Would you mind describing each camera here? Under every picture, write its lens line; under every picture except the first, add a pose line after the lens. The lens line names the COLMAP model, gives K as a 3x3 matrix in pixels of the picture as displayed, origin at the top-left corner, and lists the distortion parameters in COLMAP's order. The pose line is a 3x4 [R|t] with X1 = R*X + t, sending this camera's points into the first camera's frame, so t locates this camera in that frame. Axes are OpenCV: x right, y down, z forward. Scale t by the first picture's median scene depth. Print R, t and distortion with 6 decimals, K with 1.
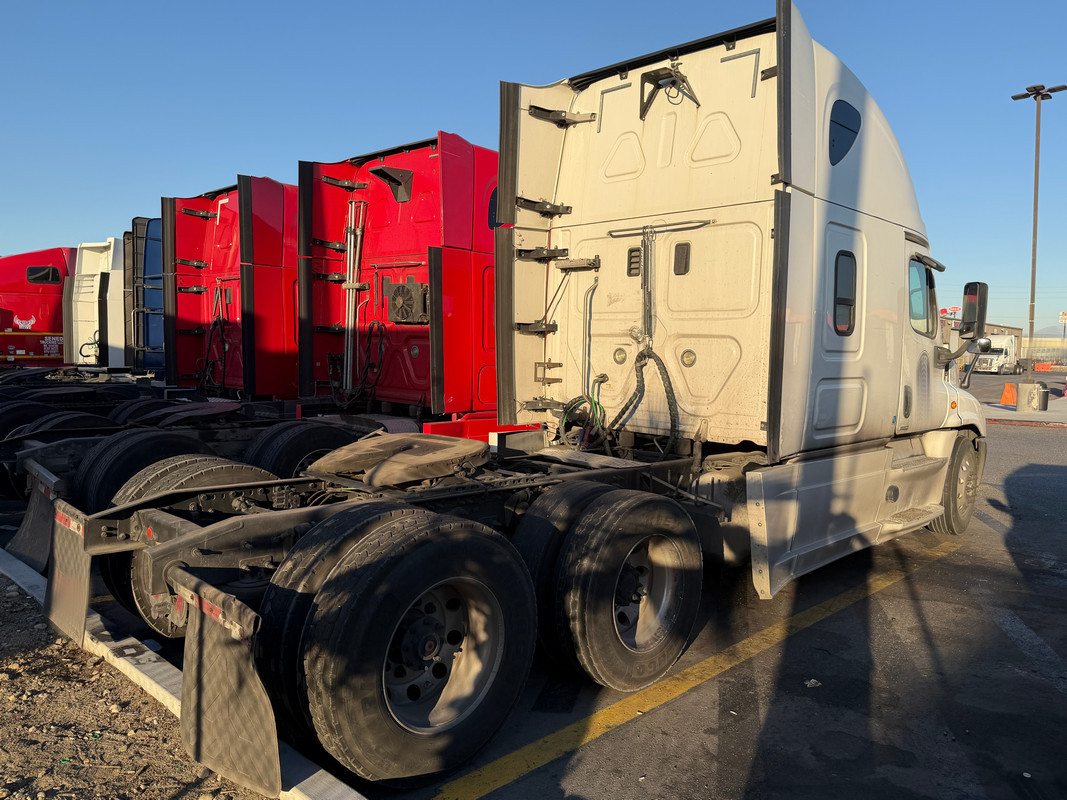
lens RADIAL K [[786.2, 0, 533.5], [0, 786.2, 400.0], [0, 0, 1]] dist [0.006823, -0.000372]
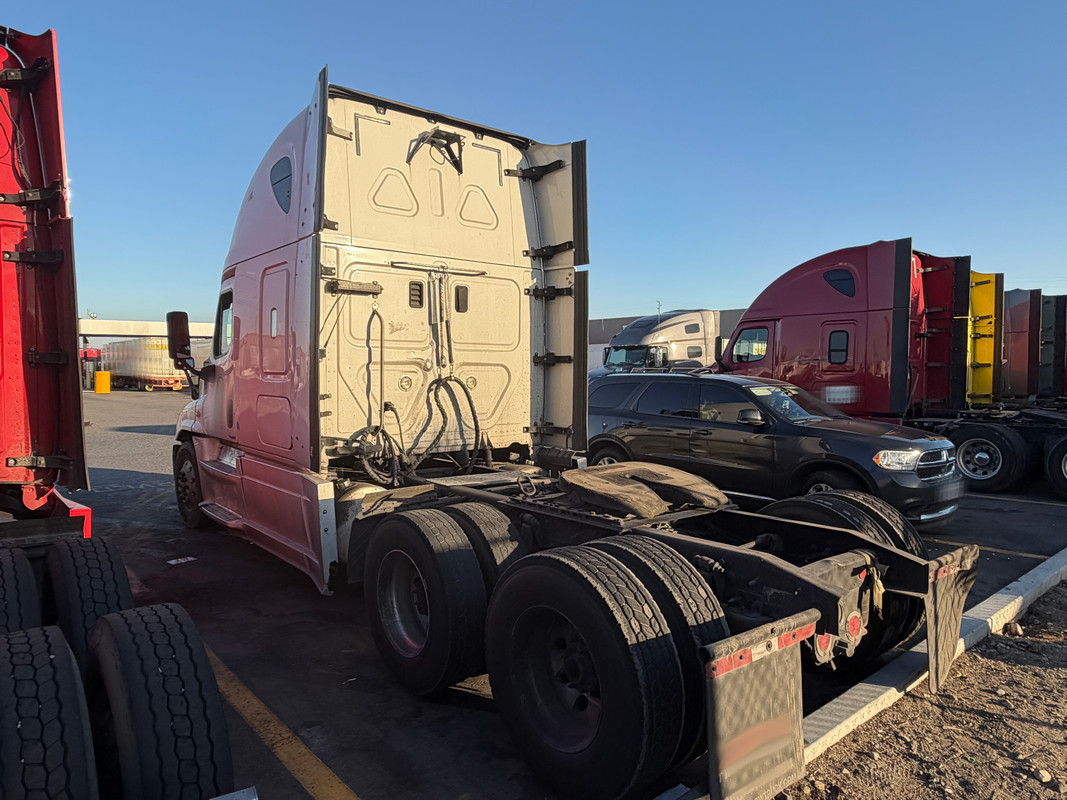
lens RADIAL K [[701.0, 0, 533.5], [0, 701.0, 400.0], [0, 0, 1]] dist [-0.003488, -0.000052]
pose [[0.119695, -0.053934, 0.991345, -0.811531], [0.068646, 0.996583, 0.045931, -0.066294], [-0.990435, 0.062554, 0.122988, 0.736840]]
